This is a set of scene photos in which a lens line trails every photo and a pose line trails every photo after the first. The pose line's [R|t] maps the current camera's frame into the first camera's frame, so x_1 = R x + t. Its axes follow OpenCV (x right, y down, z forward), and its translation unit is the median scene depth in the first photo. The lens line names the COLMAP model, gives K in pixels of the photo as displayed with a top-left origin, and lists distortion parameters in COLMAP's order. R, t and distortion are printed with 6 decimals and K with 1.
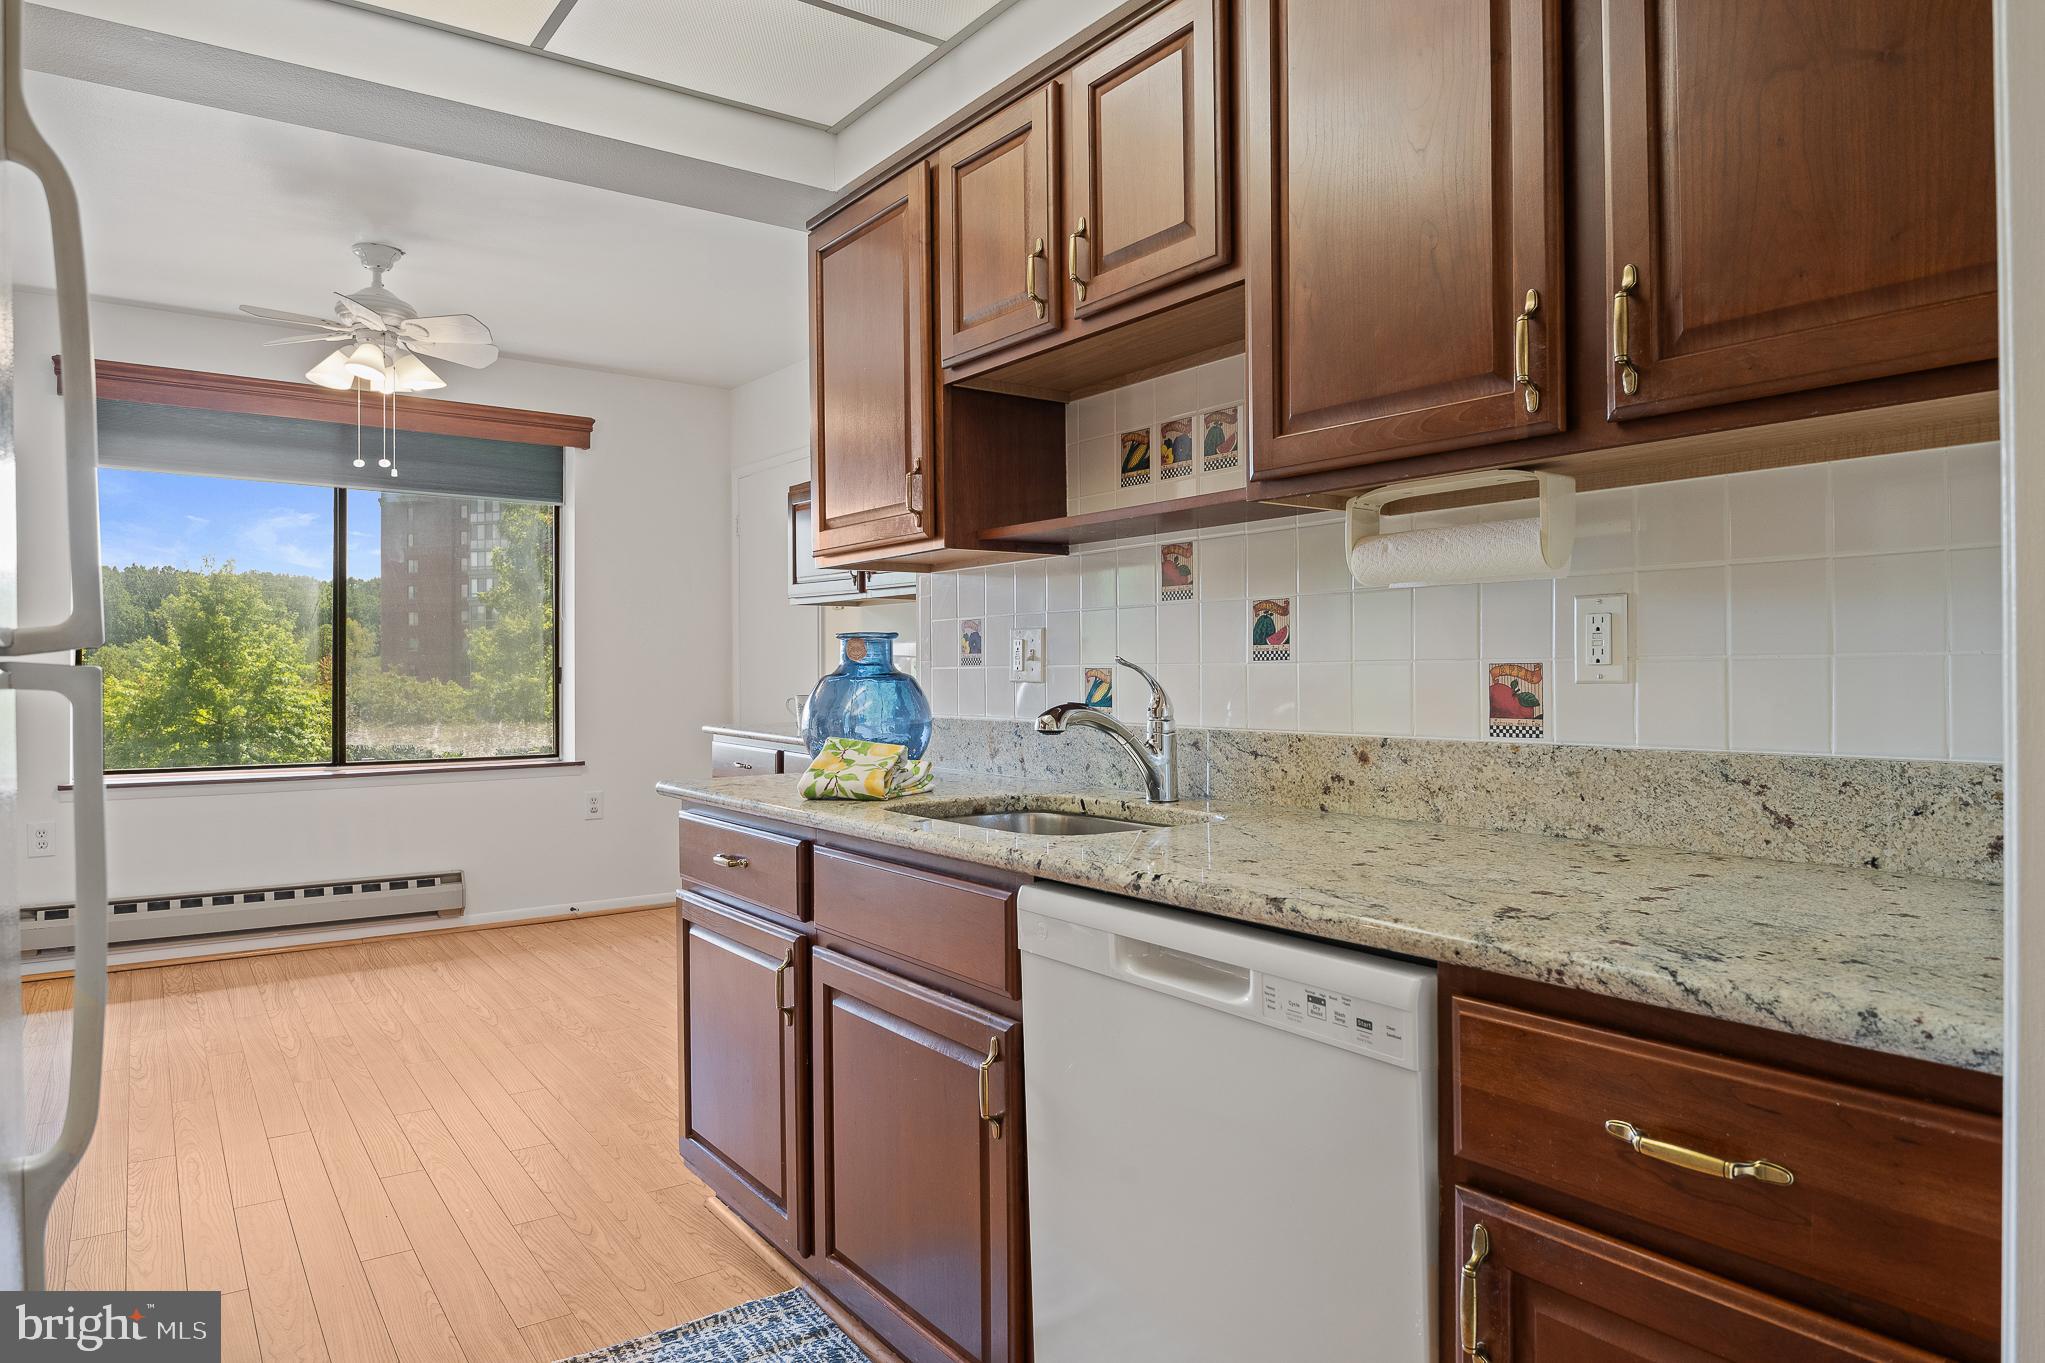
lens RADIAL K [[1259.8, 0, 1007.0], [0, 1259.8, 657.7], [0, 0, 1]] dist [-0.005421, -0.002402]
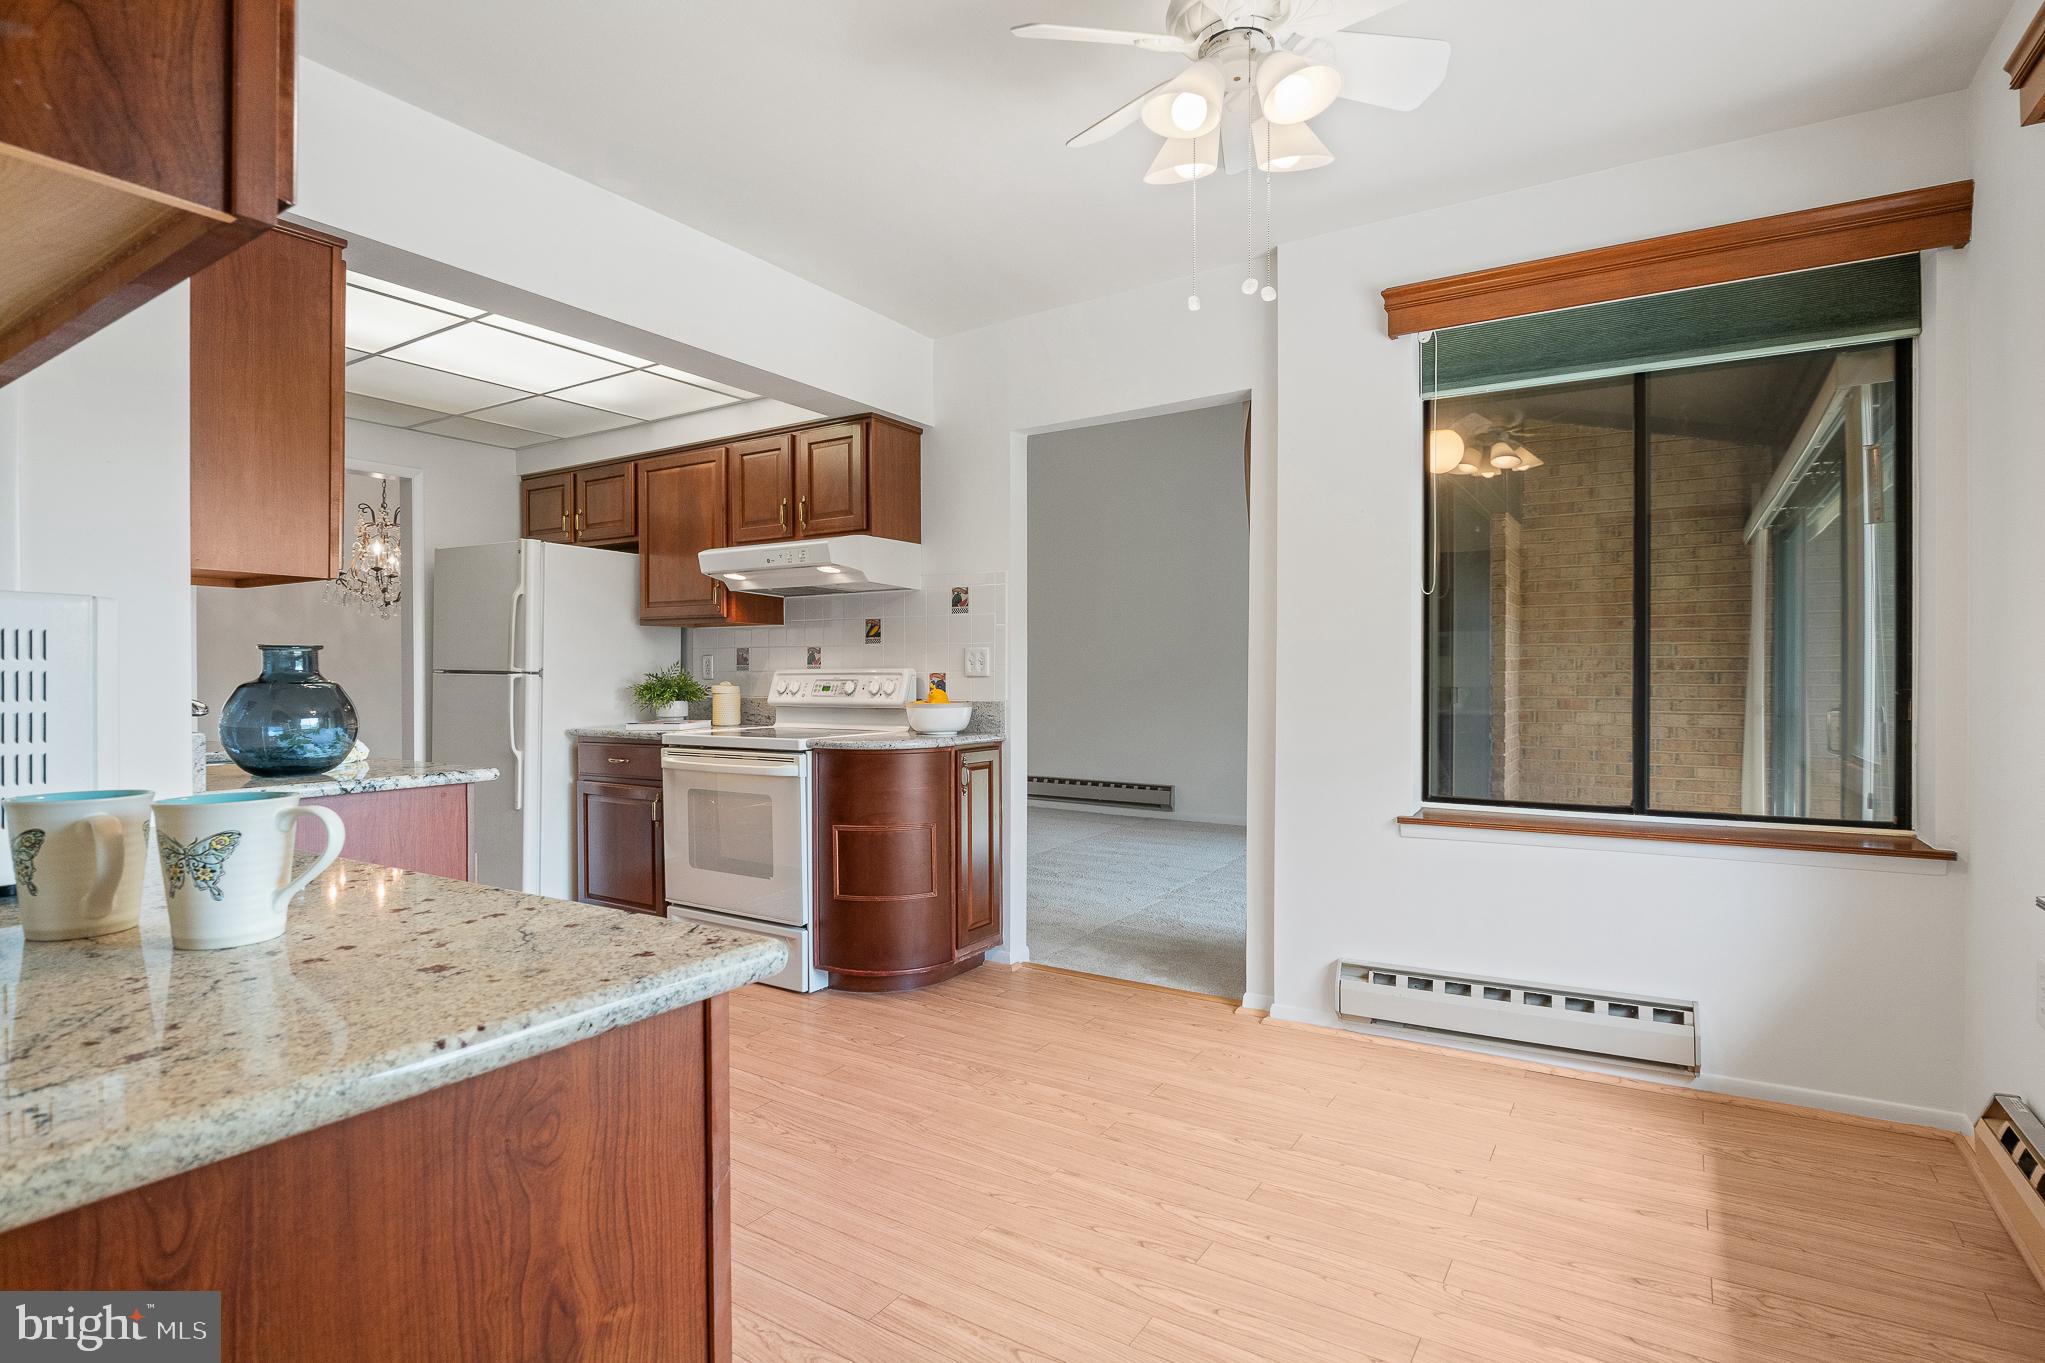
lens RADIAL K [[1004.6, 0, 1020.3], [0, 1004.6, 681.4], [0, 0, 1]] dist [-0.004005, -0.000498]
pose [[-0.926276, 0.009618, -0.376724, -0.246728], [0.009165, 0.999954, 0.002993, 0.010576], [0.376735, -0.000680, -0.926321, 1.349754]]
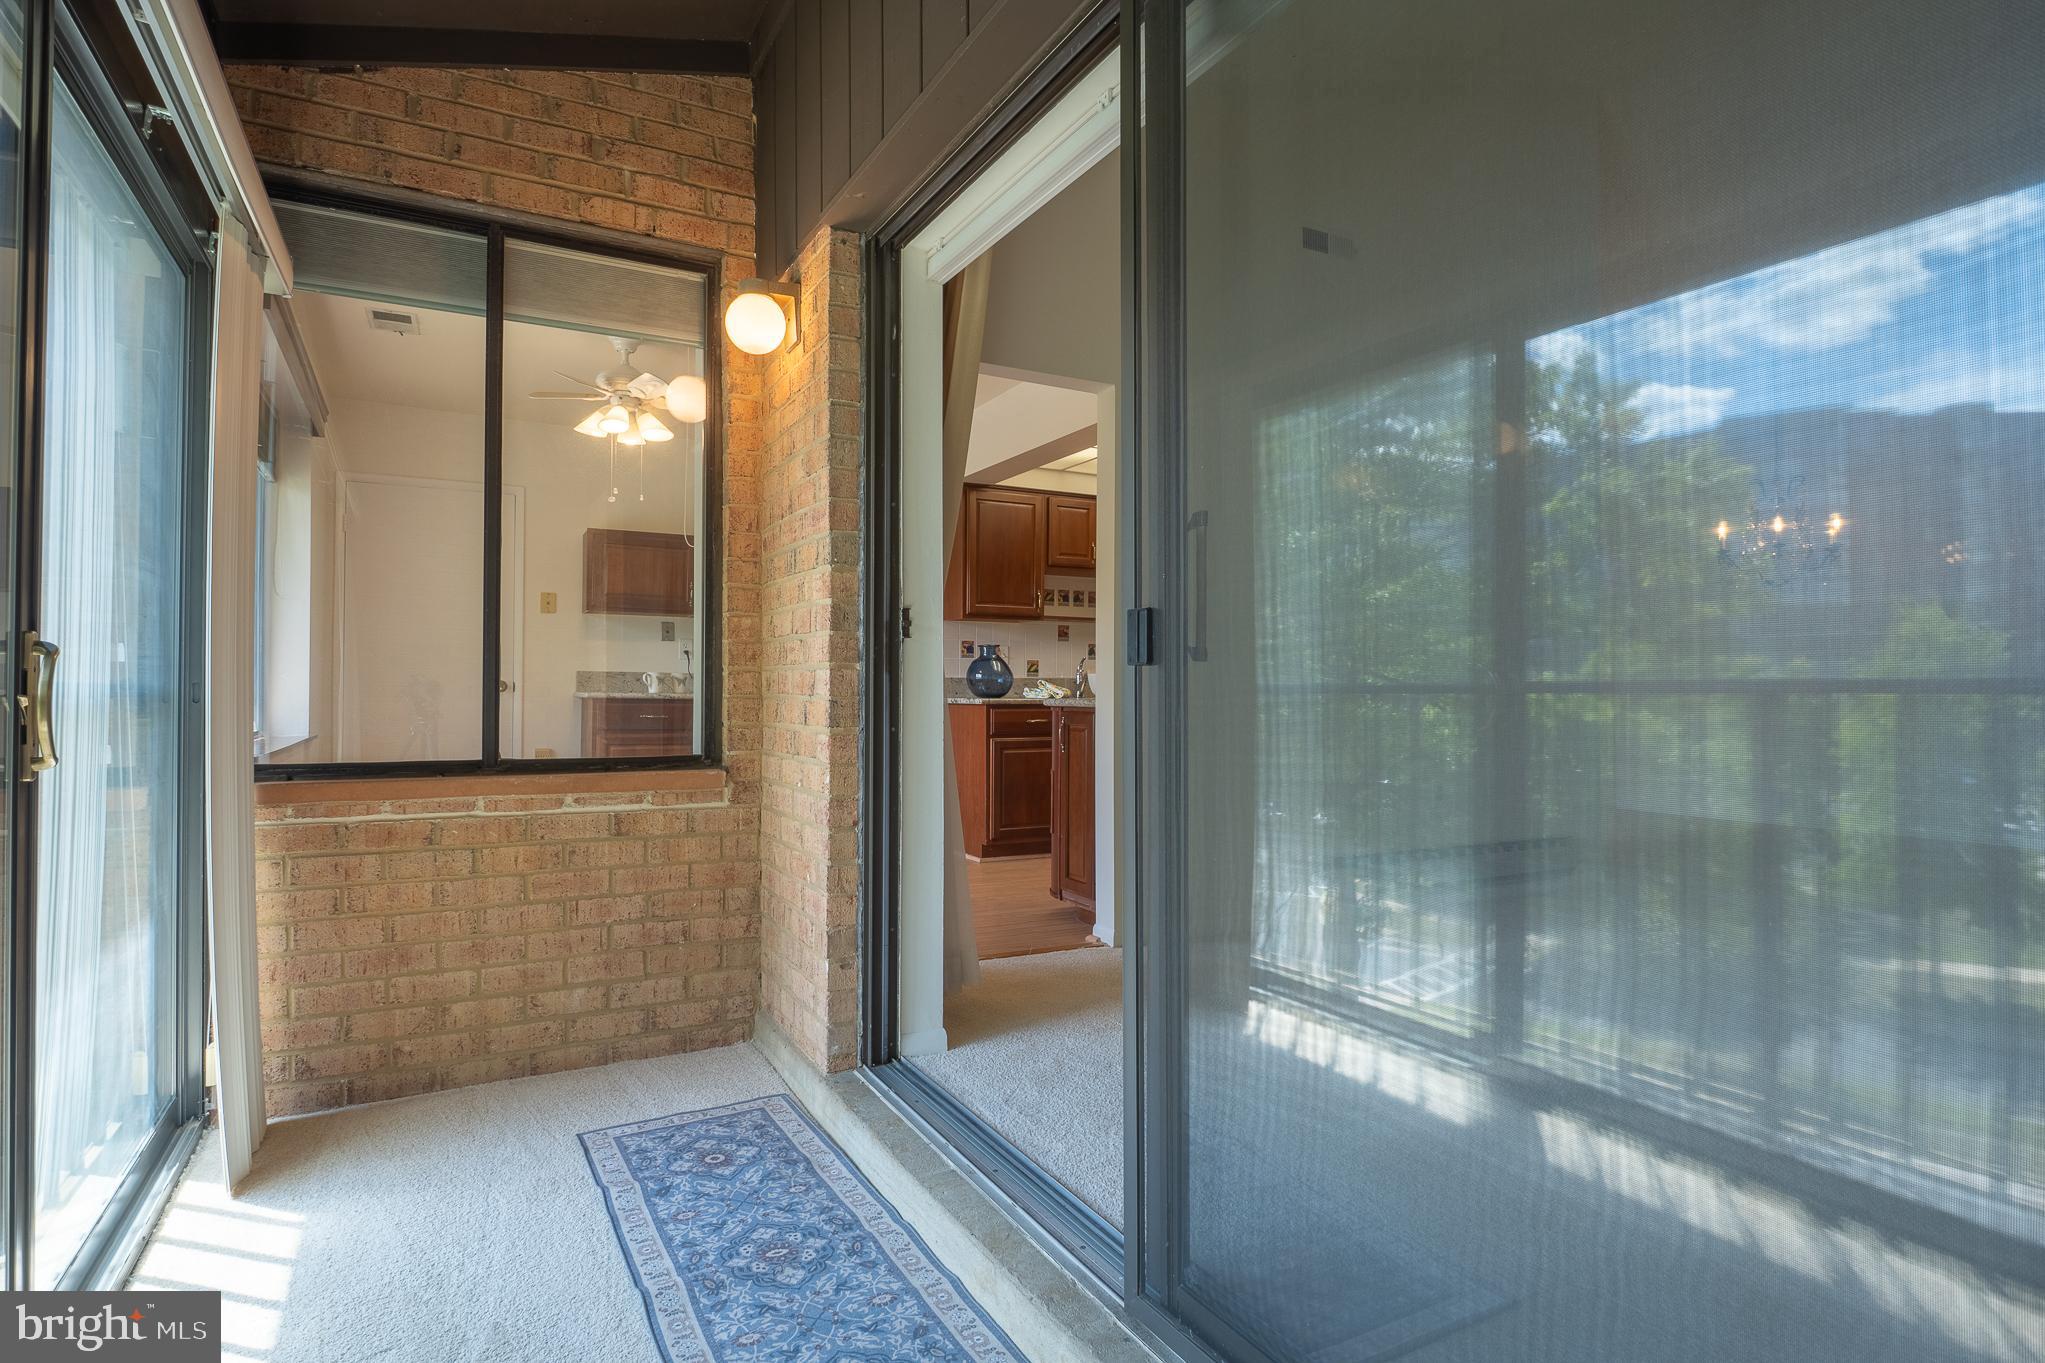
lens RADIAL K [[1089.6, 0, 1014.5], [0, 1089.6, 676.9], [0, 0, 1]] dist [-0.000376, -0.000456]
pose [[0.128191, 0.018790, 0.991571, -1.605579], [-0.012354, 0.999773, -0.017348, 0.059388], [-0.991673, -0.010026, 0.128394, 0.421126]]
